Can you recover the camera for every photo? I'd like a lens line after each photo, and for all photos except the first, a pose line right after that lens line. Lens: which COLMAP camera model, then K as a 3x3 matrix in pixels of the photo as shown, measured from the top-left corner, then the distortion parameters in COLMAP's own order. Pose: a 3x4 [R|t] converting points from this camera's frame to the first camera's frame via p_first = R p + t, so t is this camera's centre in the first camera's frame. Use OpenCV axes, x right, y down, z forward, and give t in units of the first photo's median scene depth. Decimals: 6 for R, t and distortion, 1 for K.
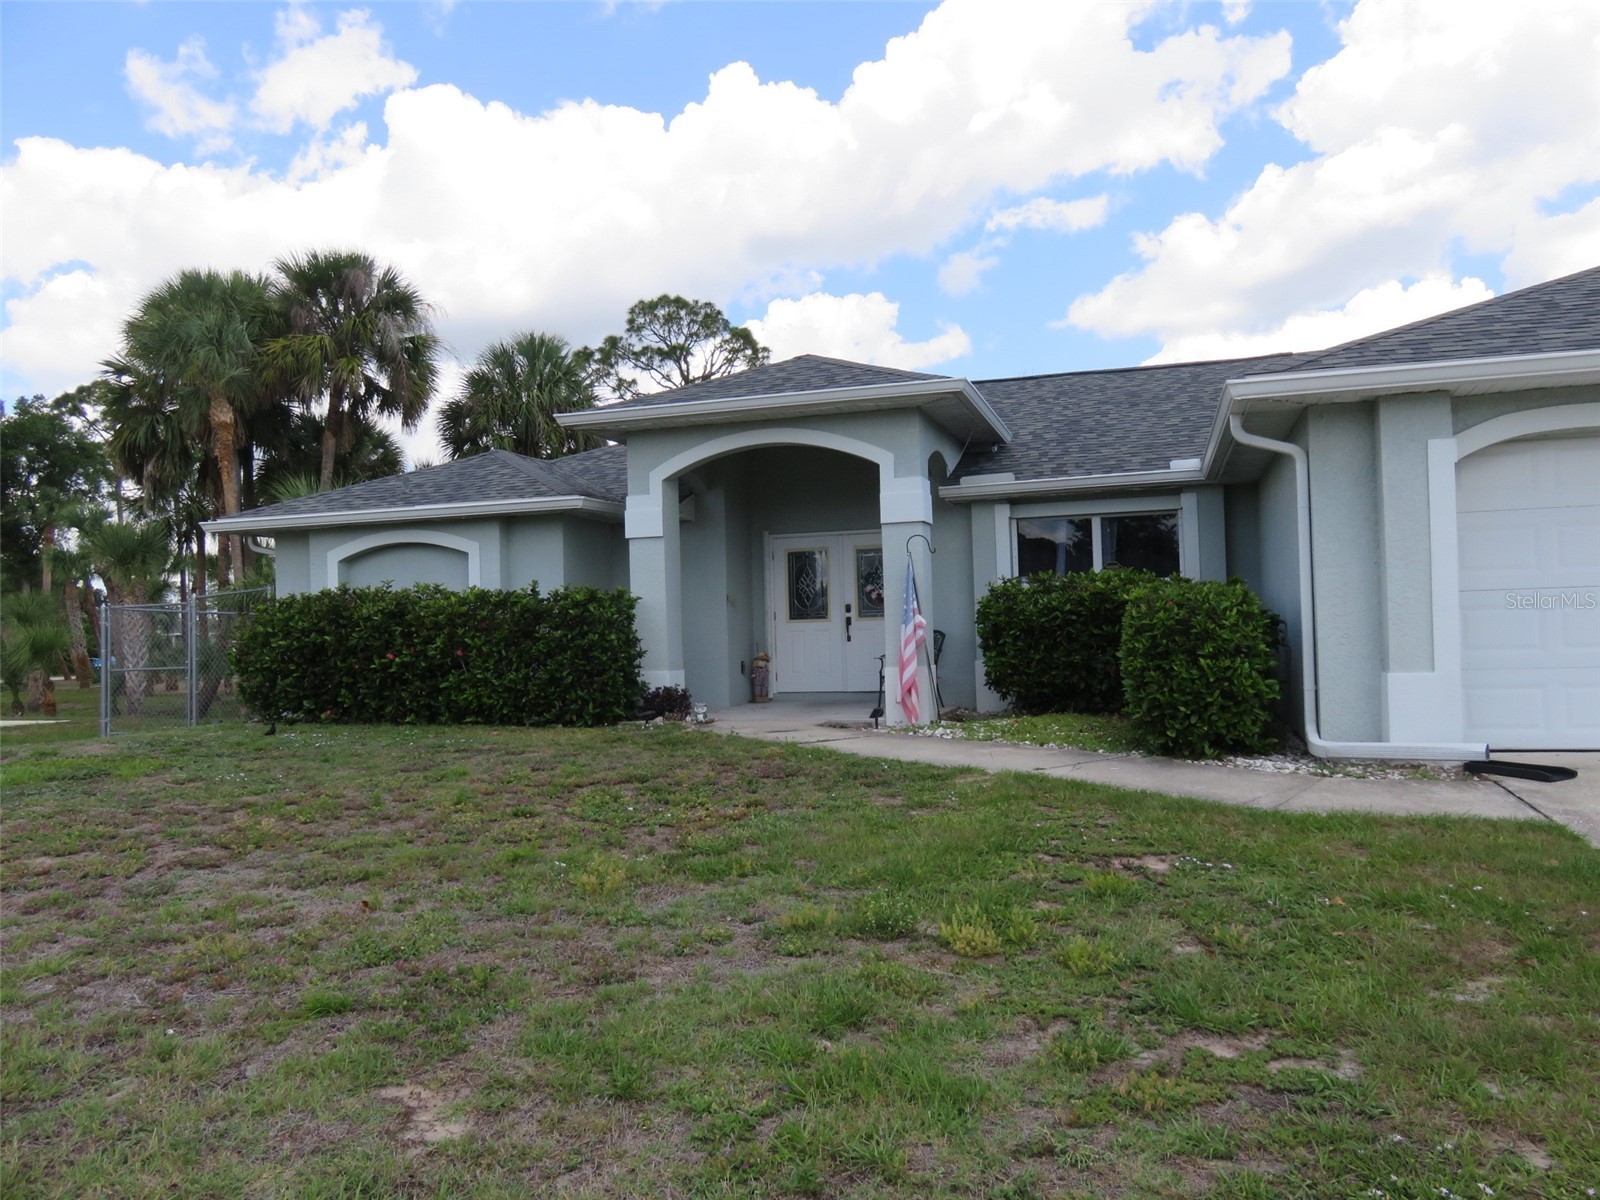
lens RADIAL K [[1181.6, 0, 800.0], [0, 1181.6, 600.0], [0, 0, 1]] dist [-0.060433, 0.006292]
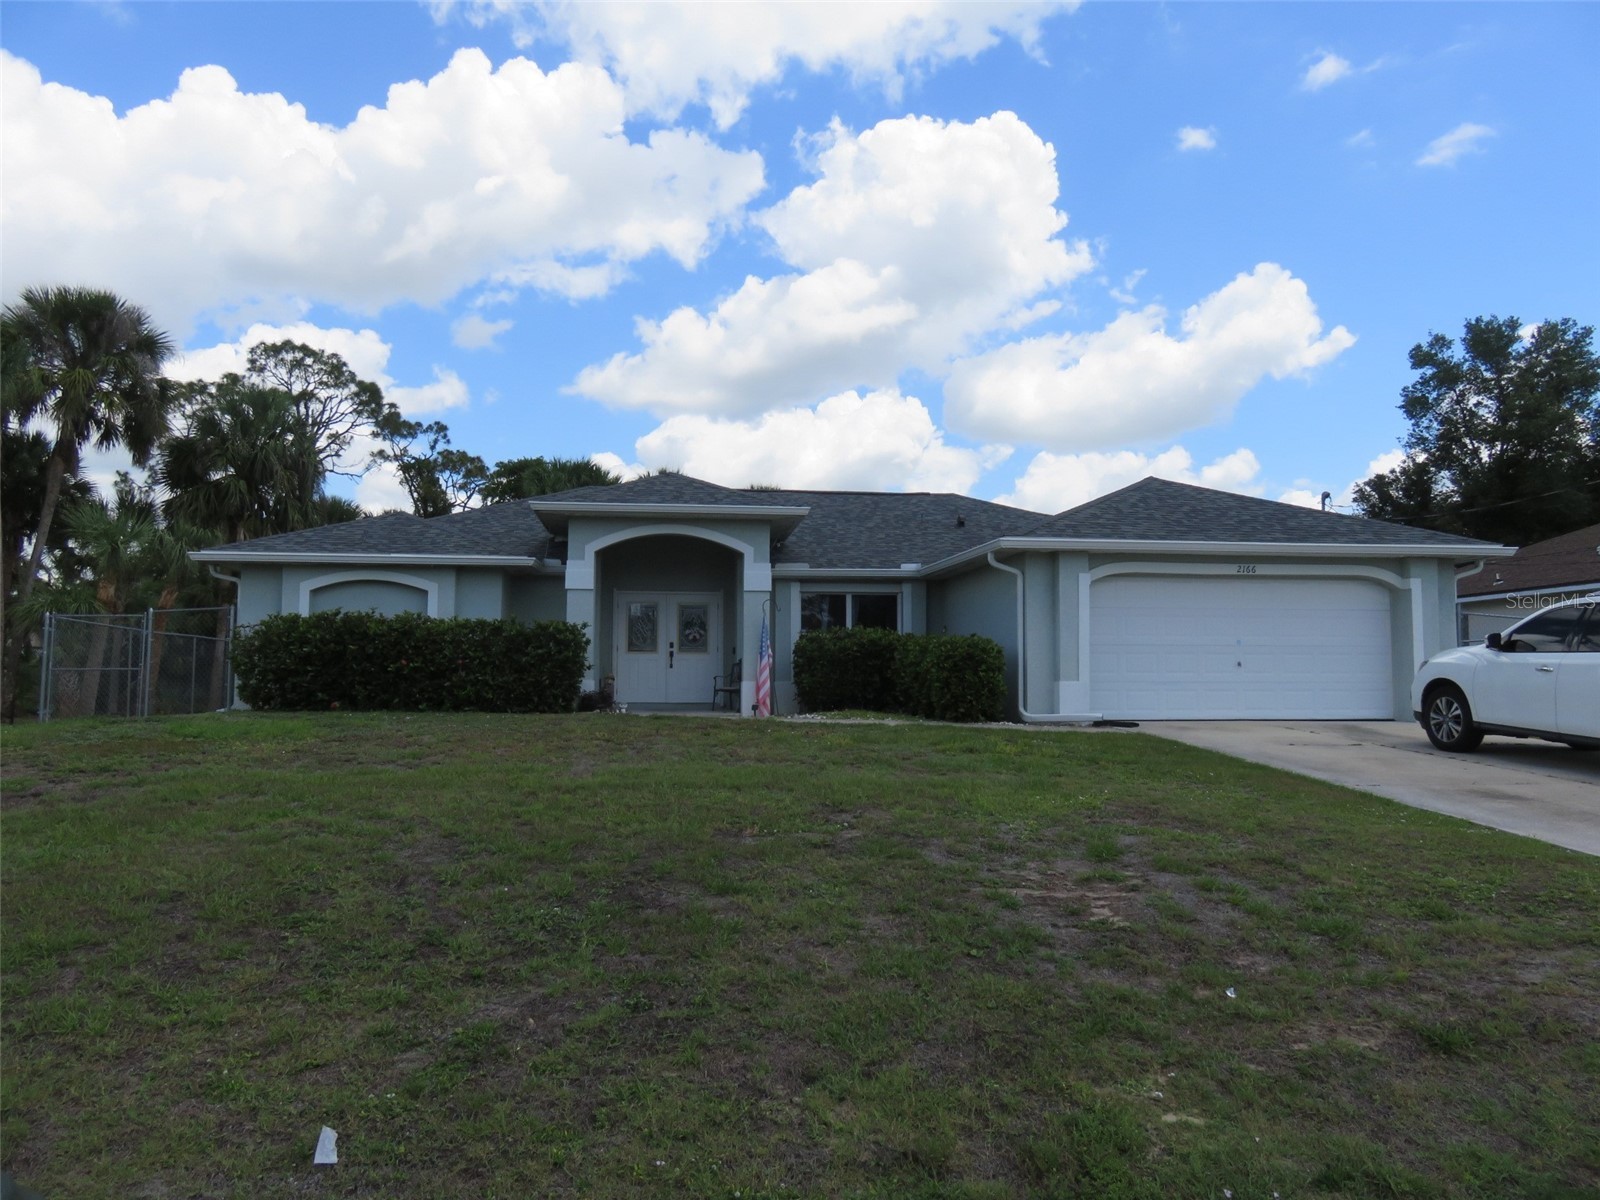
lens RADIAL K [[1174.0, 0, 800.0], [0, 1174.0, 600.0], [0, 0, 1]] dist [0.003300, 0.002881]
pose [[0.894965, 0.060878, 0.441963, -0.475243], [-0.040620, 0.997651, -0.055166, 0.028012], [-0.444283, 0.031419, 0.895335, -0.387554]]
